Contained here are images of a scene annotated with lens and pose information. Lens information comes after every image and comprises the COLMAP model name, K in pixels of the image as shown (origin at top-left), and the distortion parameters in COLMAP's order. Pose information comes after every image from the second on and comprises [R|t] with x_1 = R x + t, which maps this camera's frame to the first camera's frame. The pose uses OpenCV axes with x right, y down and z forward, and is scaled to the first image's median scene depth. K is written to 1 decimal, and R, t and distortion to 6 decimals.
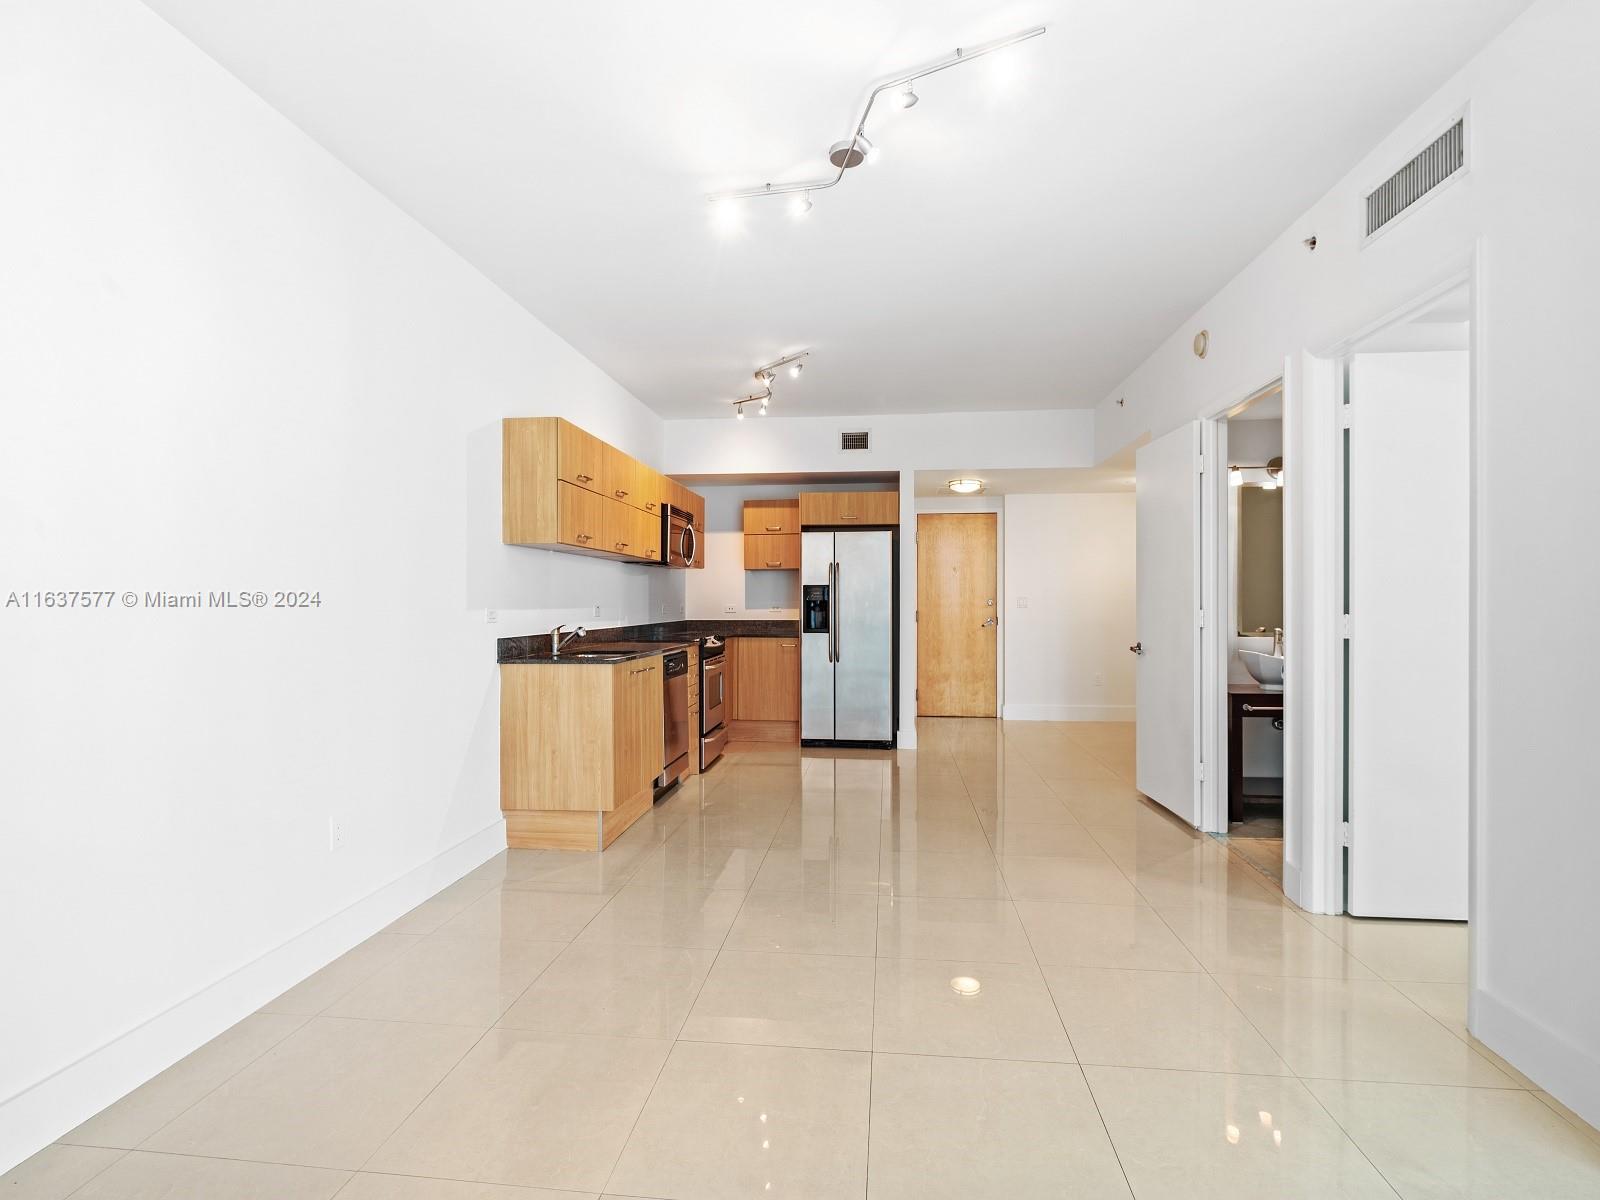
lens RADIAL K [[750.3, 0, 816.1], [0, 750.3, 604.0], [0, 0, 1]] dist [-0.000926, 0.000138]
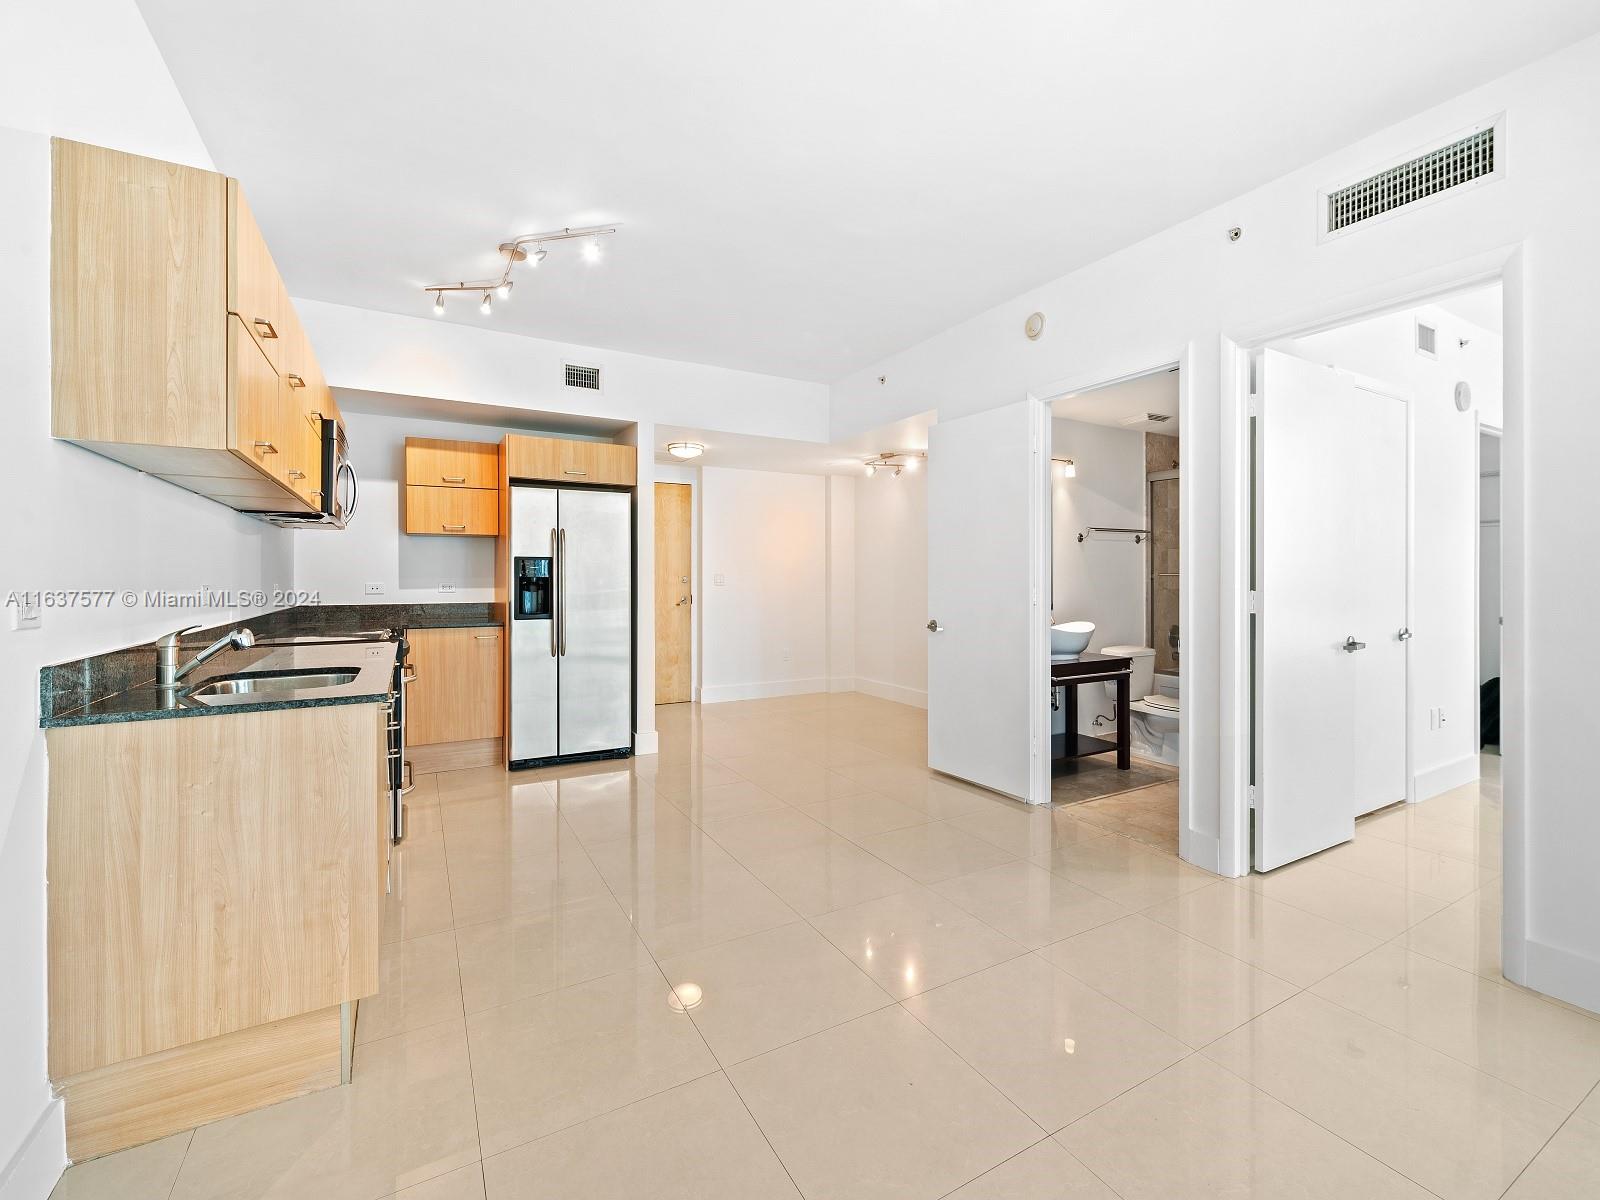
lens RADIAL K [[686.7, 0, 806.4], [0, 686.7, 581.7], [0, 0, 1]] dist [-0.000350, -0.000113]
pose [[0.815970, -0.001771, 0.578091, -0.176864], [0.001077, 0.999998, 0.001543, -0.000697], [-0.578093, -0.000636, 0.815971, 0.267233]]
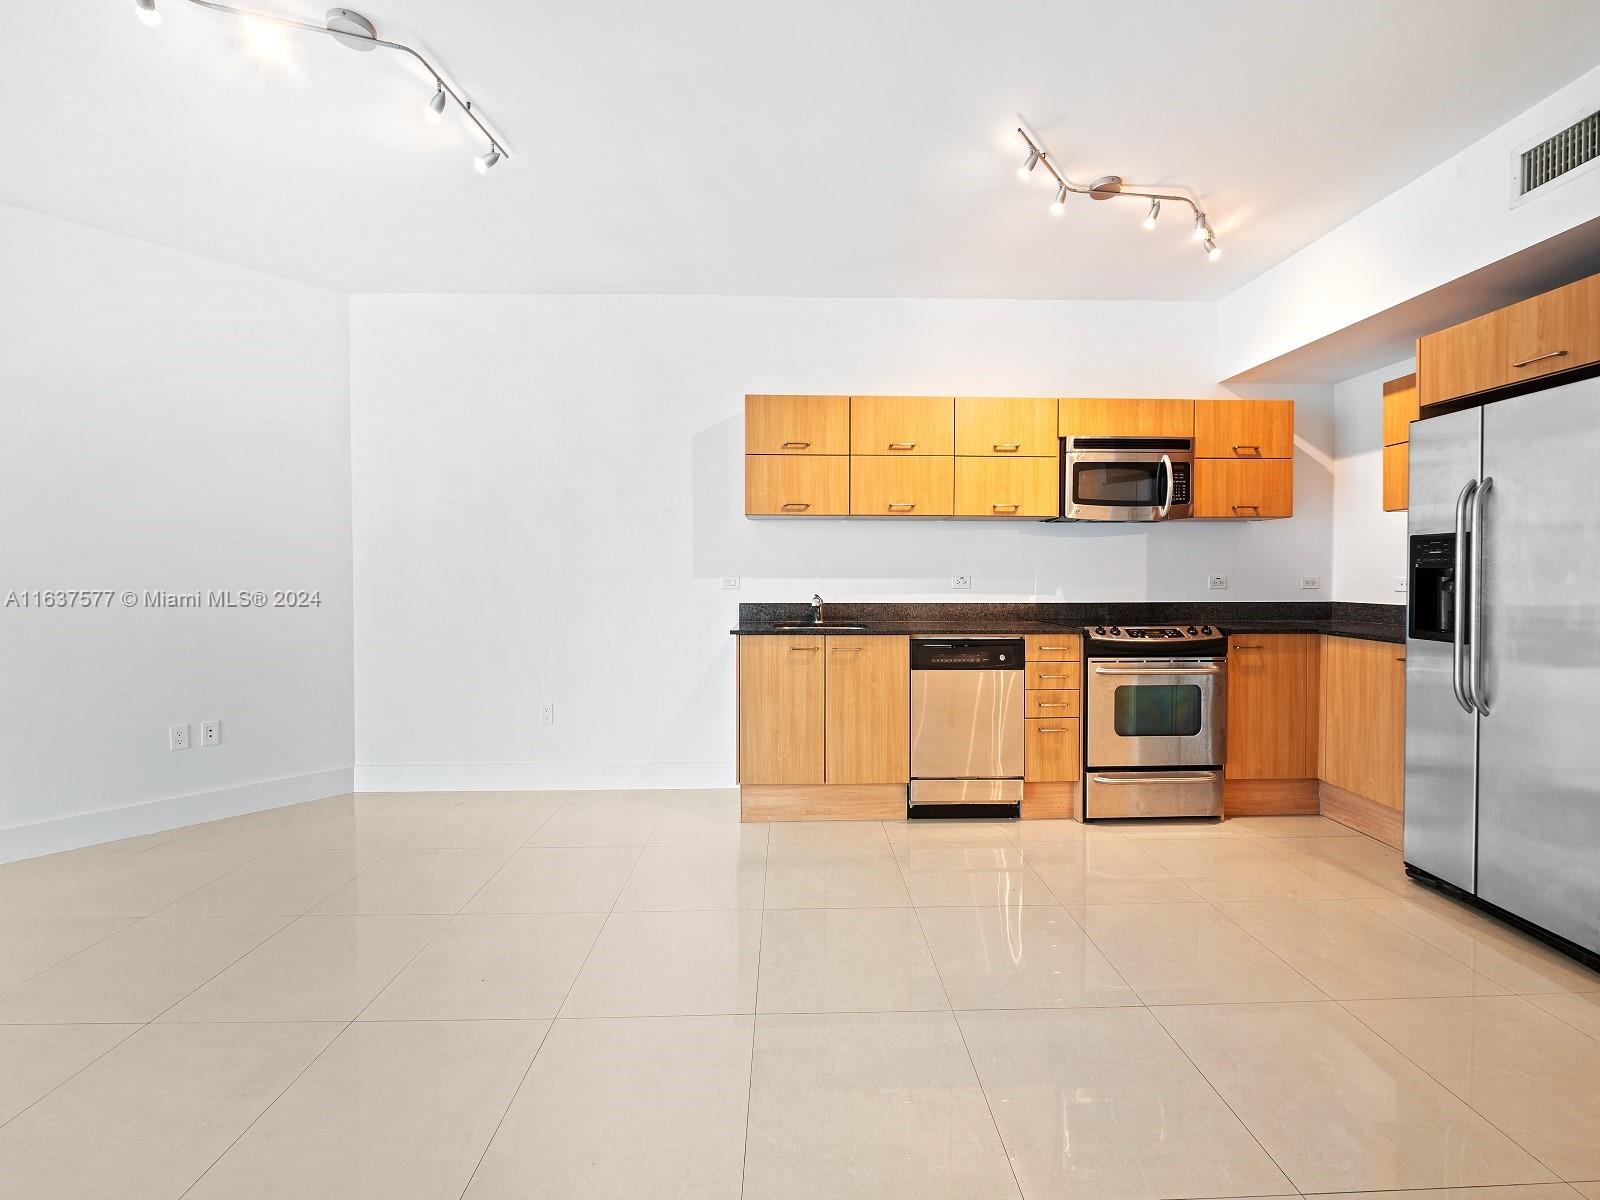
lens RADIAL K [[649.1, 0, 803.5], [0, 649.1, 584.1], [0, 0, 1]] dist [-0.007872, 0.000325]
pose [[0.119357, 0.016252, -0.992718, 0.337084], [-0.003077, 0.999867, 0.015999, 0.000037], [0.992847, 0.001145, 0.119391, 0.575137]]
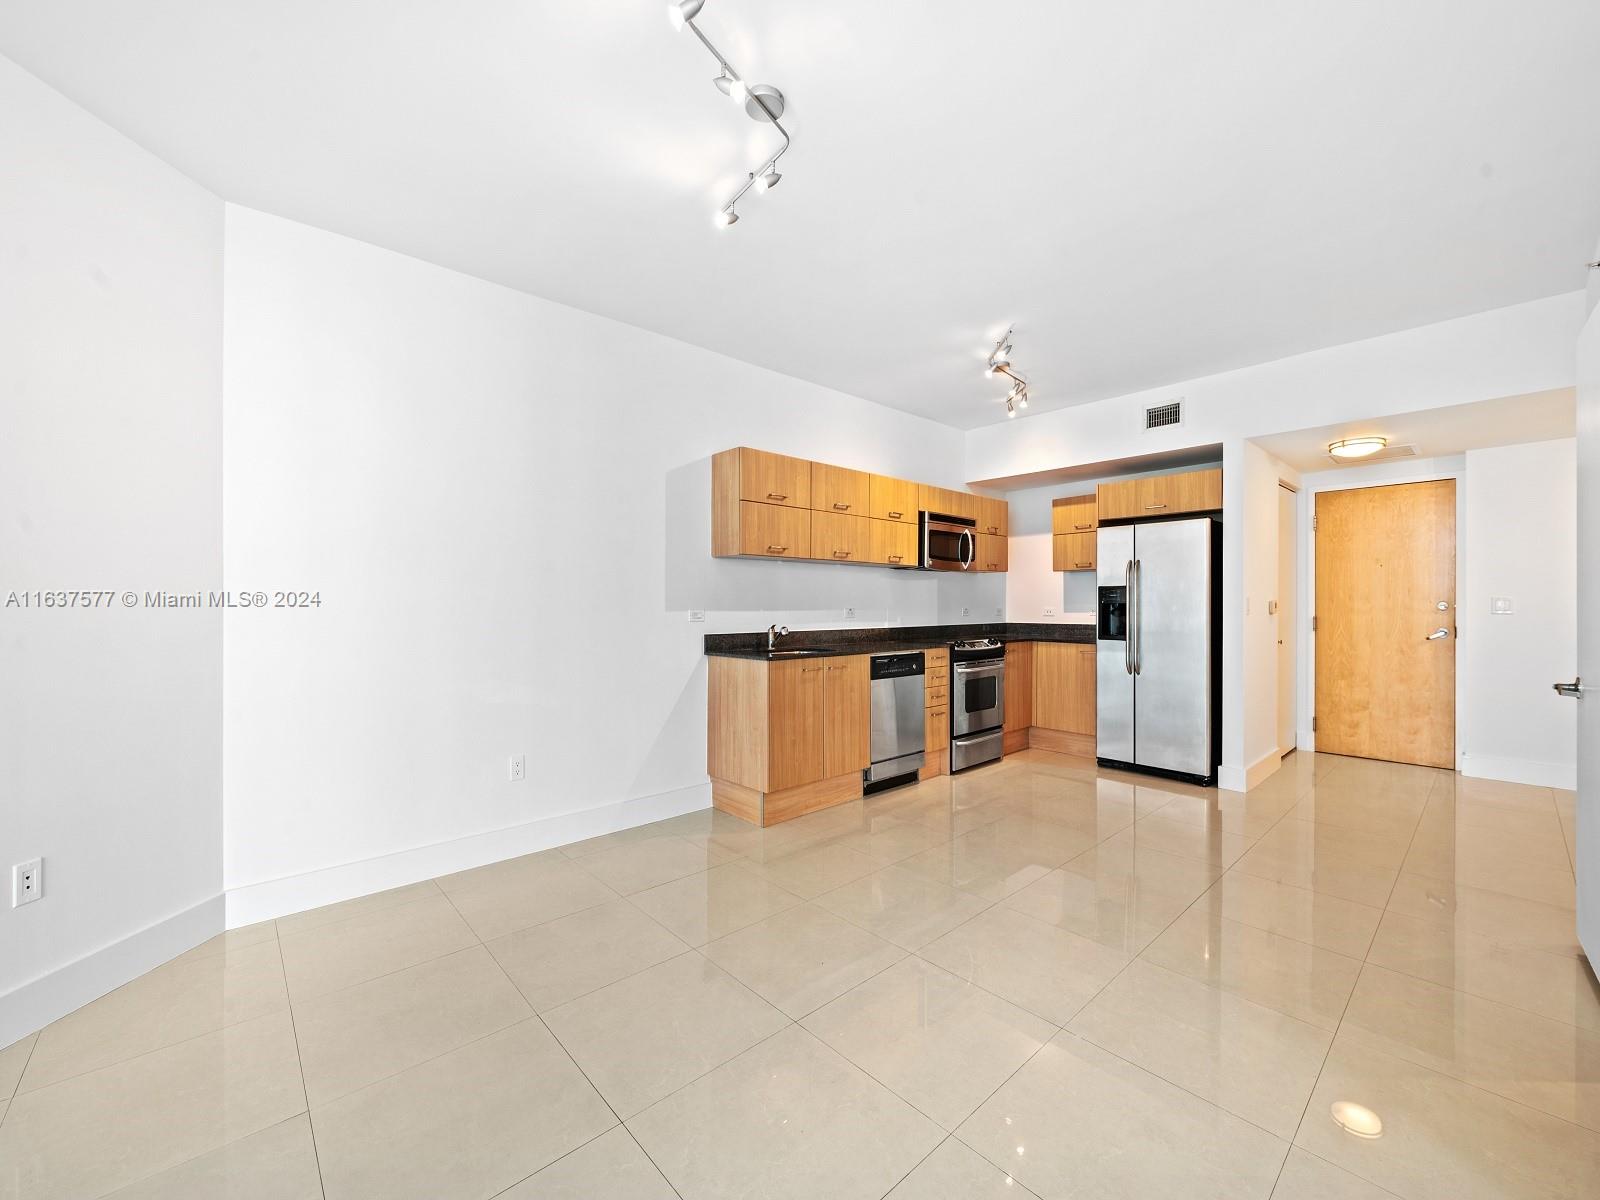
lens RADIAL K [[649.1, 0, 816.4], [0, 649.1, 602.7], [0, 0, 1]] dist [-0.007872, 0.000325]
pose [[0.747172, 0.000138, -0.664630, 0.246928], [-0.003047, 0.999990, -0.003218, -0.001977], [0.664623, 0.004430, 0.747166, 0.192771]]
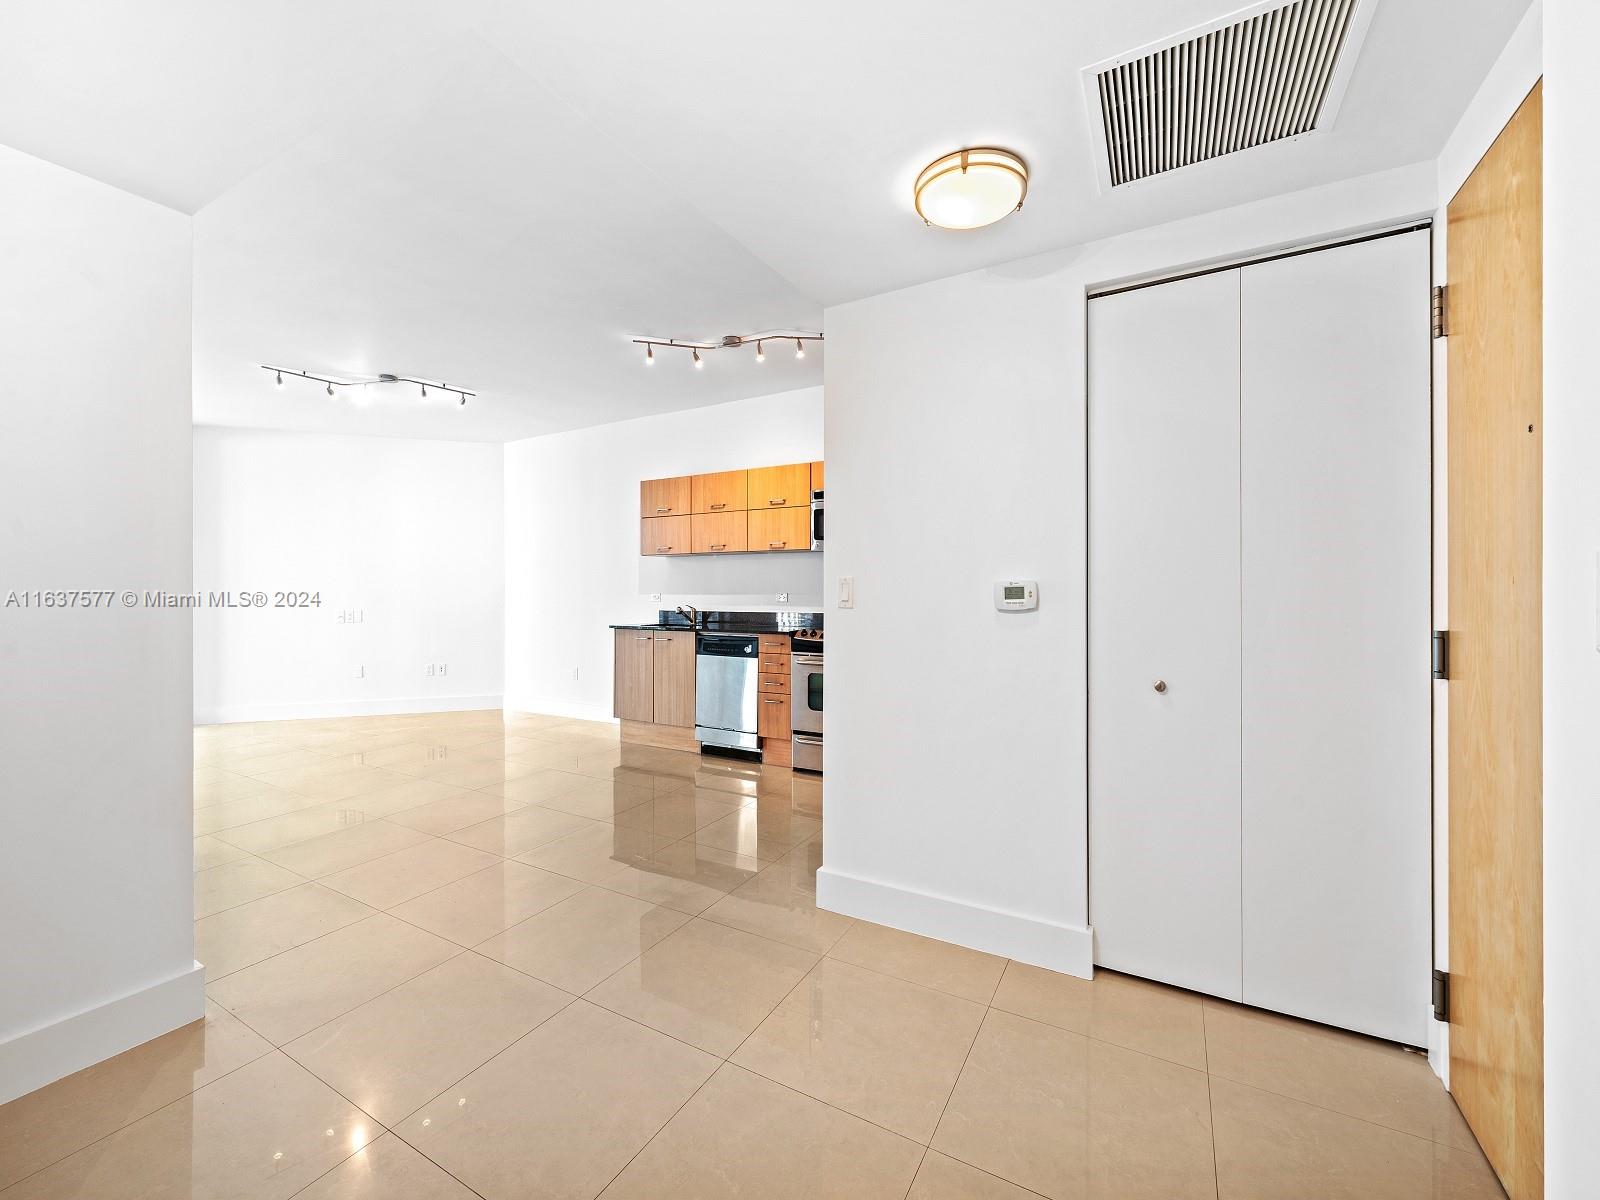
lens RADIAL K [[649.1, 0, 814.1], [0, 649.1, 592.2], [0, 0, 1]] dist [-0.007872, 0.000325]
pose [[-0.399833, 0.008006, -0.916553, 0.499297], [0.001105, 0.999965, 0.008253, -0.006029], [0.916588, 0.002287, -0.399828, 1.148526]]
